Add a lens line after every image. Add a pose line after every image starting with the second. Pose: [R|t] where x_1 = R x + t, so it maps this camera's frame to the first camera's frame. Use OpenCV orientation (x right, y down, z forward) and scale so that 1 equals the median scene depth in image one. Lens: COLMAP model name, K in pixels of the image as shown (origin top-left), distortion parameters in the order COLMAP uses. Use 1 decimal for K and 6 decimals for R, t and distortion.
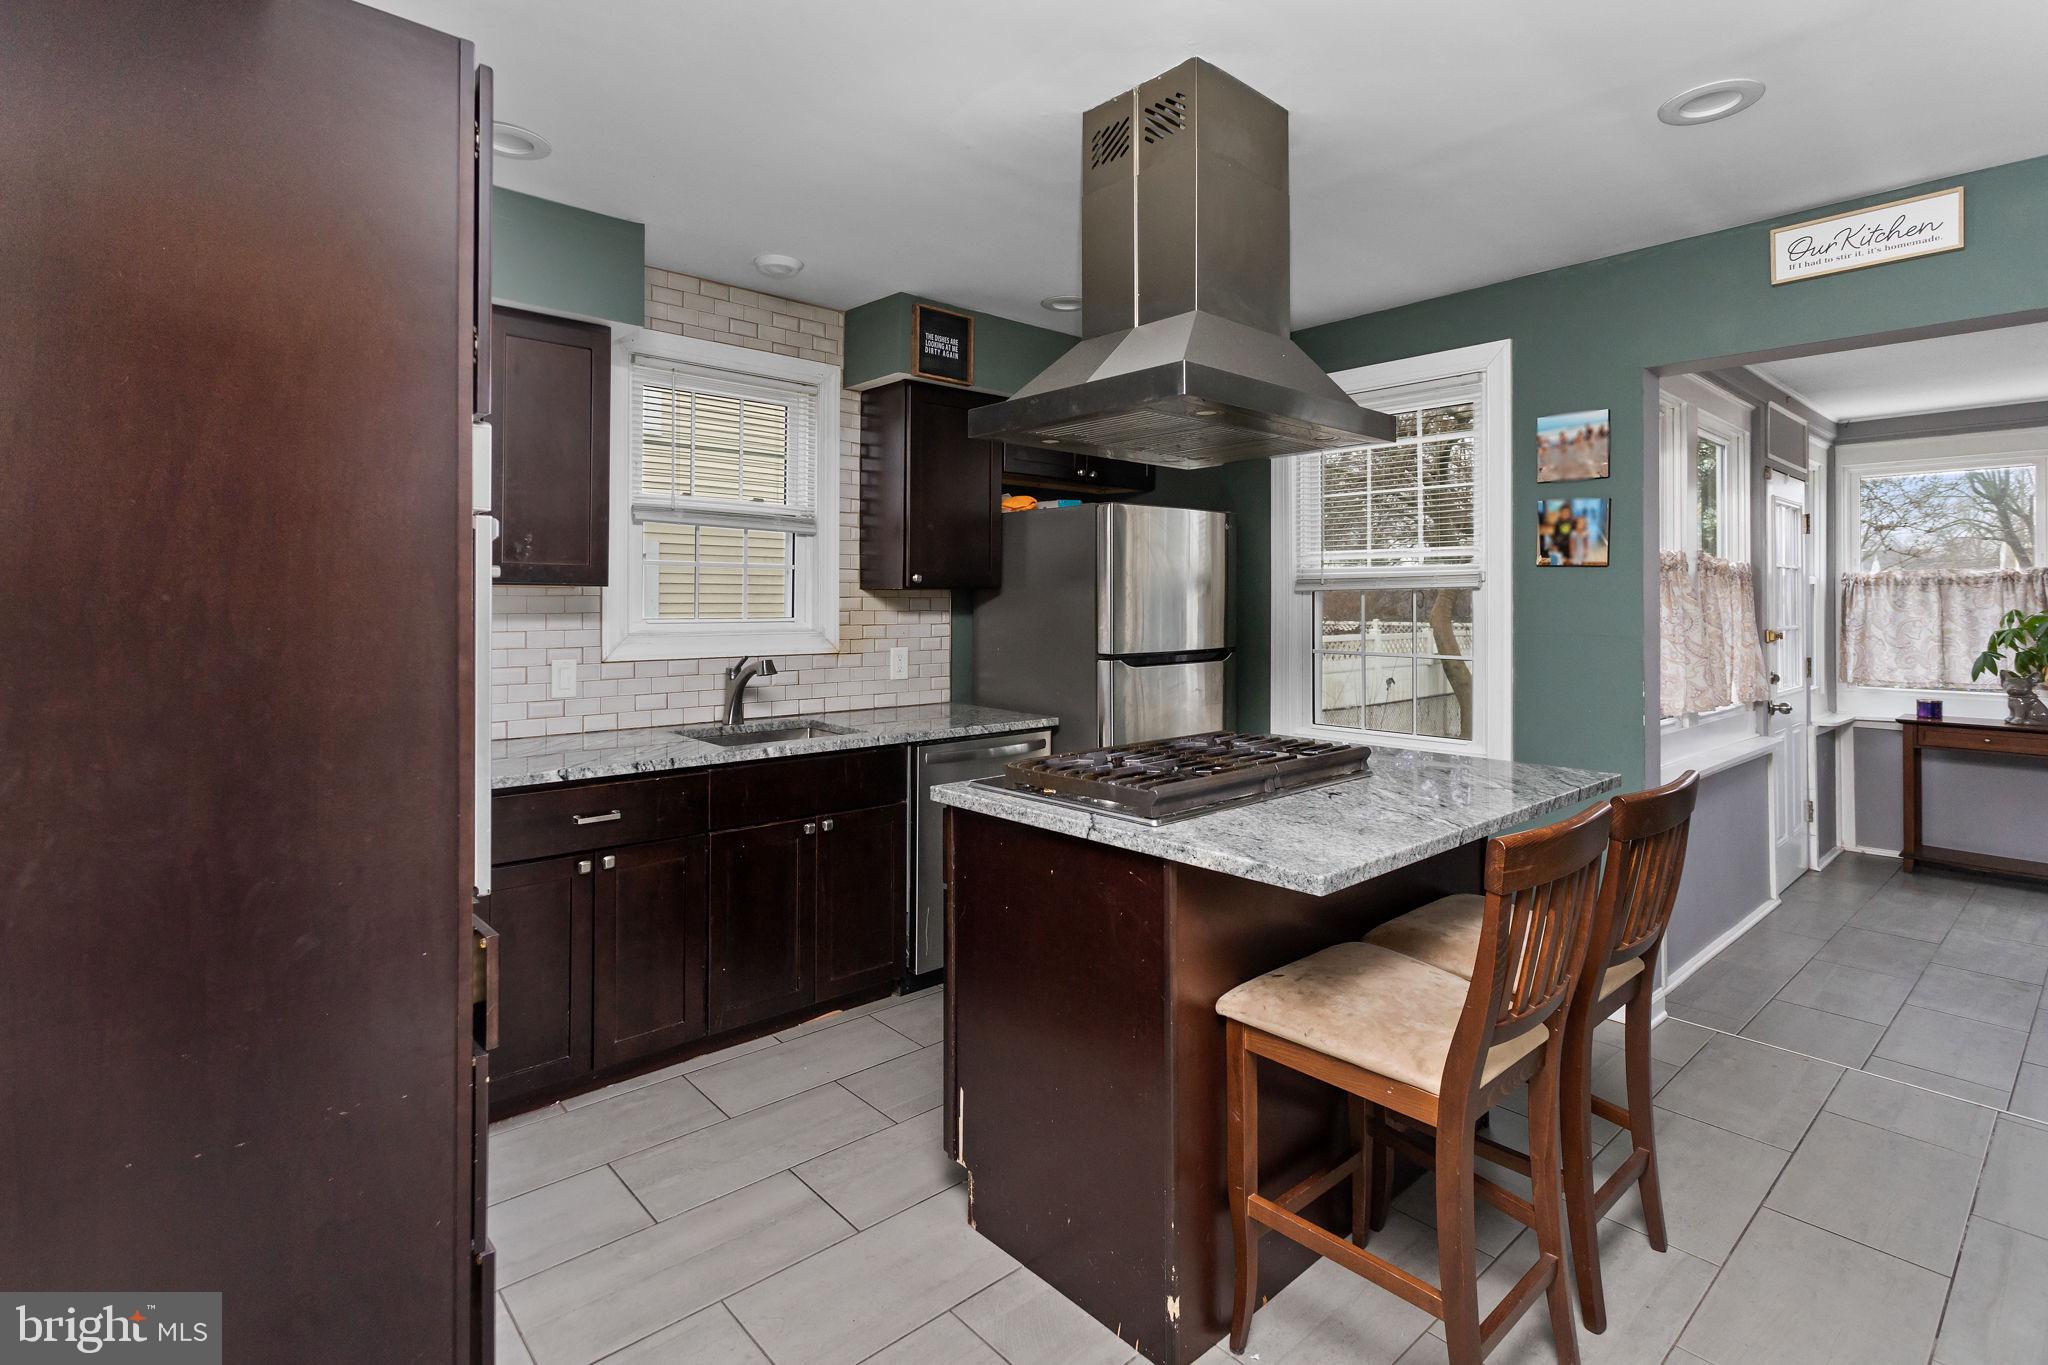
lens RADIAL K [[990.4, 0, 1027.9], [0, 990.4, 605.0], [0, 0, 1]] dist [0.000101, 0.000463]
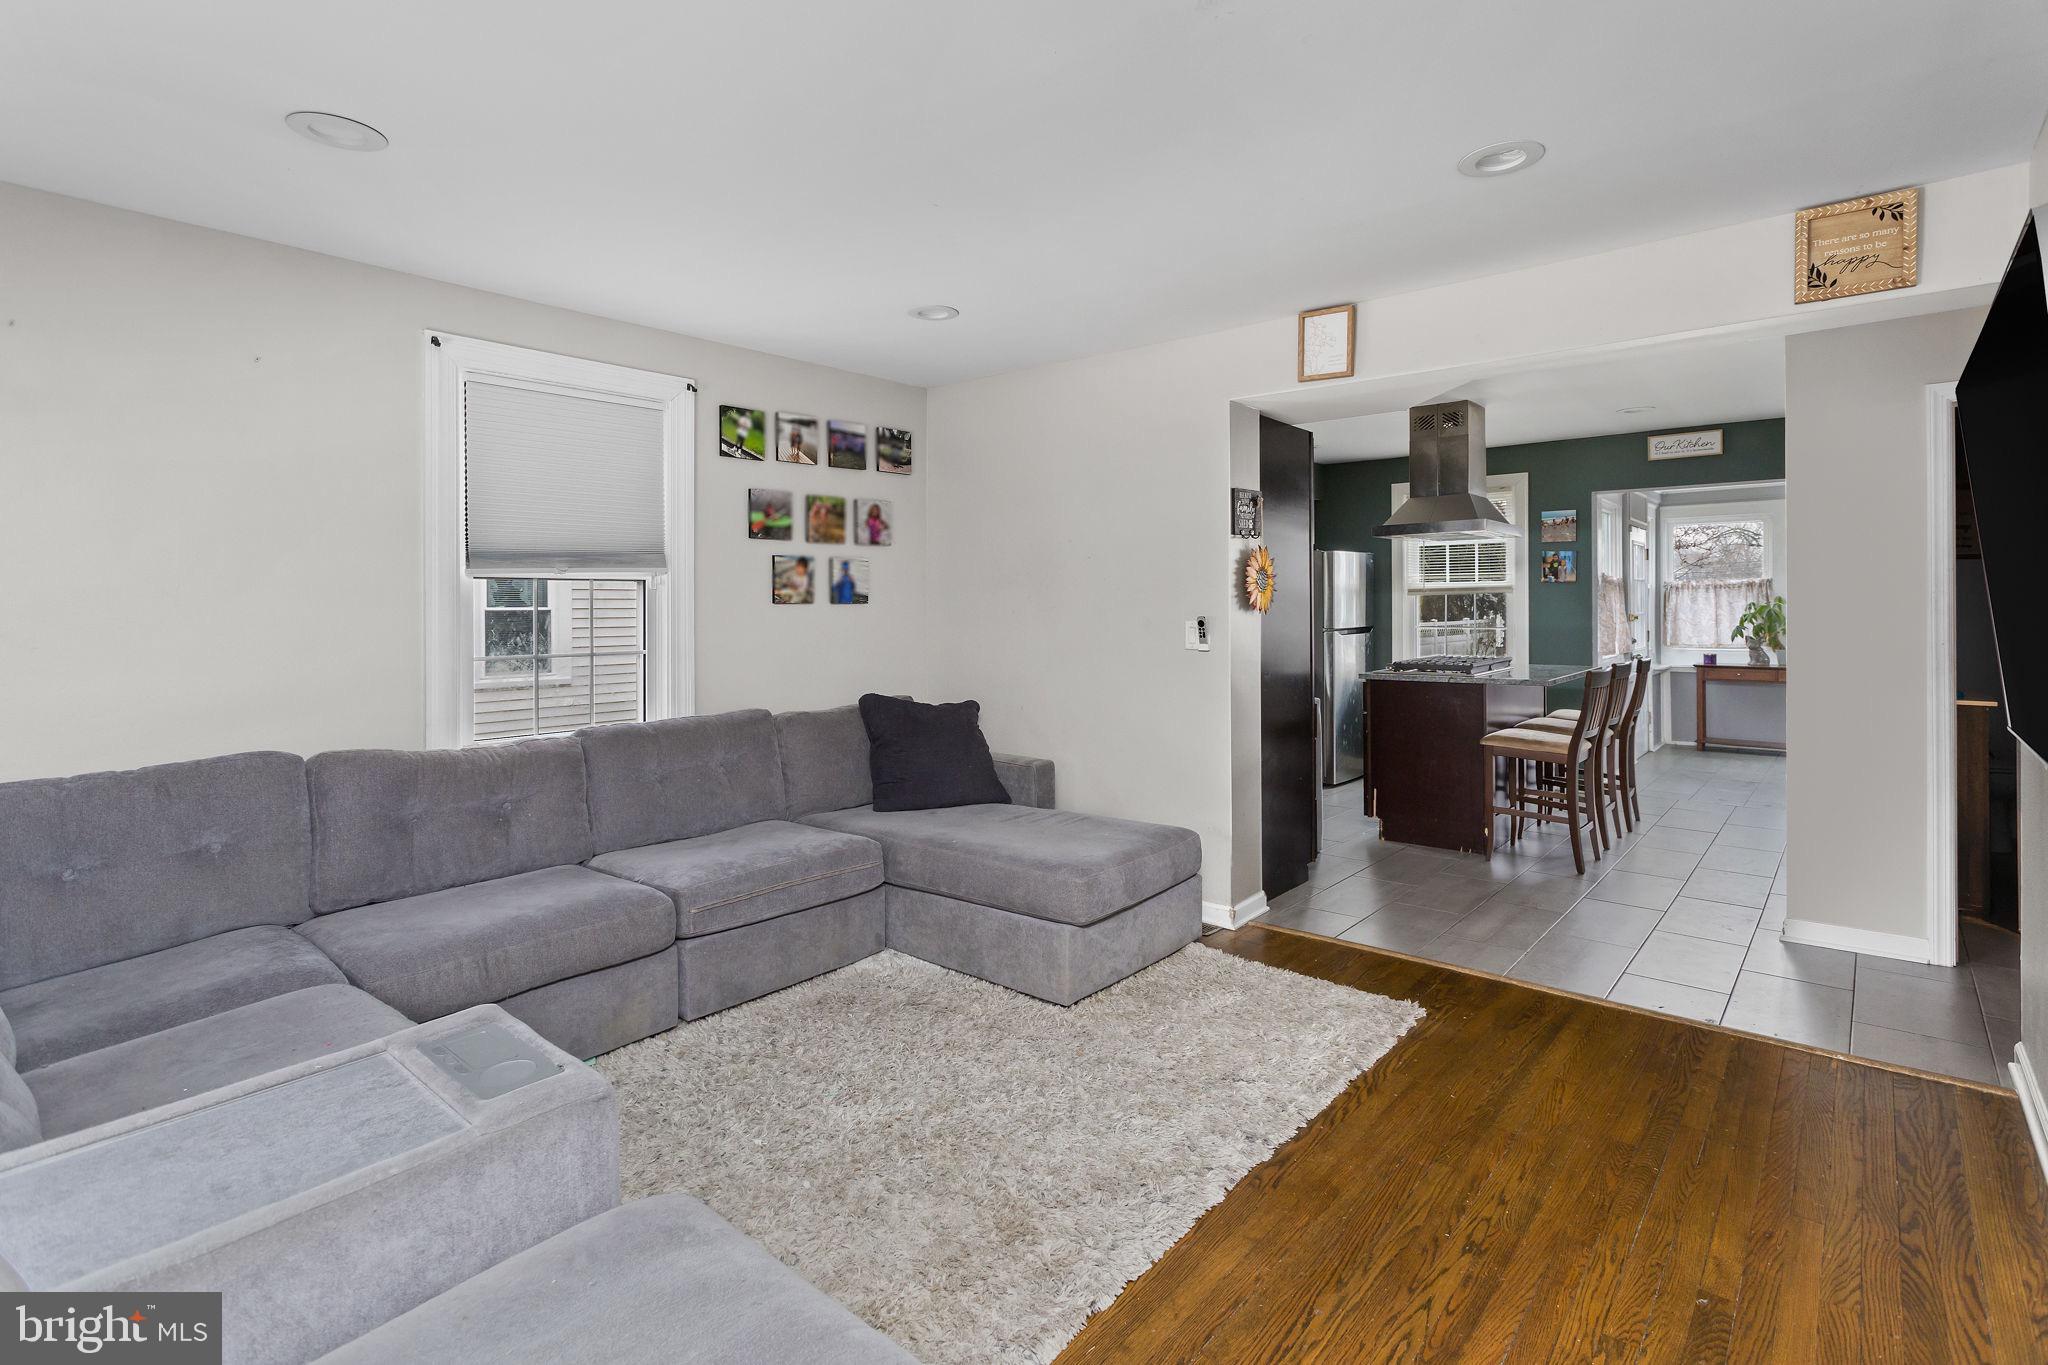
lens RADIAL K [[1013.4, 0, 1022.9], [0, 1013.4, 621.0], [0, 0, 1]] dist [0.004815, 0.000520]
pose [[0.989647, -0.011599, 0.143052, -0.593685], [0.009835, 0.999867, 0.013029, 0.001956], [-0.143184, -0.011487, 0.989629, -0.652207]]
